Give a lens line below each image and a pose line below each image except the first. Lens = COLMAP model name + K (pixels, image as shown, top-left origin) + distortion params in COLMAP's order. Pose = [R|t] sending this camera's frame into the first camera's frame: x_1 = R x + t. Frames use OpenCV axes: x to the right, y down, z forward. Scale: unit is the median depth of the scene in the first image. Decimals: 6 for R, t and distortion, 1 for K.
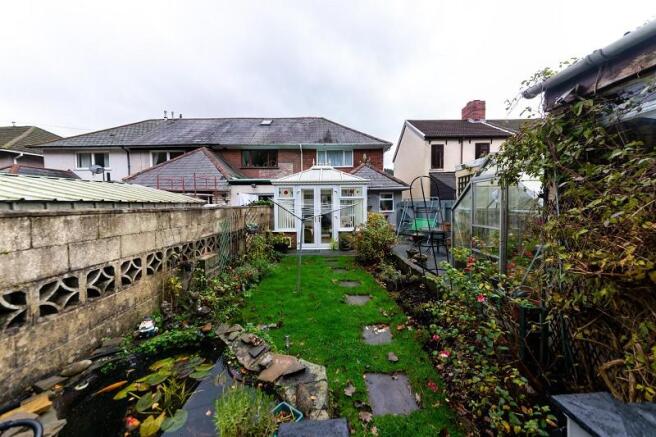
lens RADIAL K [[229.8, 0, 326.1], [0, 229.8, 213.7], [0, 0, 1]] dist [0.000225, 0.000068]
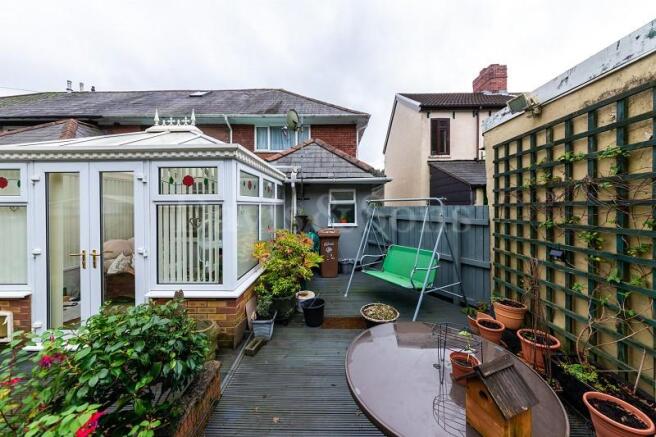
lens RADIAL K [[232.4, 0, 325.9], [0, 232.4, 206.0], [0, 0, 1]] dist [0.000196, 0.000027]
pose [[0.999889, 0.004648, -0.014180, 0.168855], [-0.005192, 0.999243, -0.038552, -0.023734], [0.013991, 0.038622, 0.999156, 0.341960]]
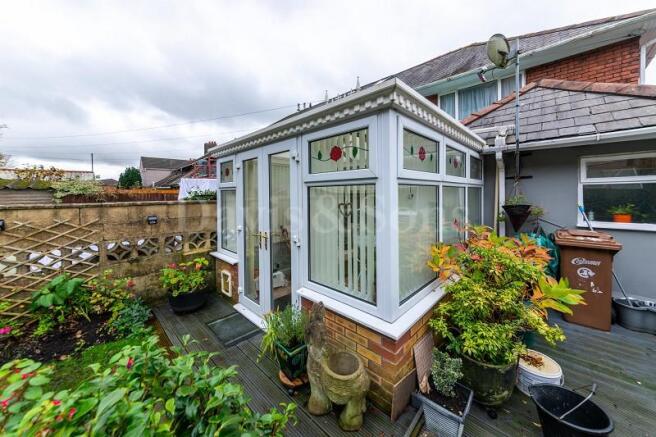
lens RADIAL K [[233.2, 0, 328.2], [0, 233.2, 194.0], [0, 0, 1]] dist [-0.000692, -0.000008]
pose [[0.725132, 0.004236, -0.688596, 0.148515], [-0.027714, 0.999350, -0.023036, -0.022837], [0.688052, 0.035788, 0.724779, 0.422511]]
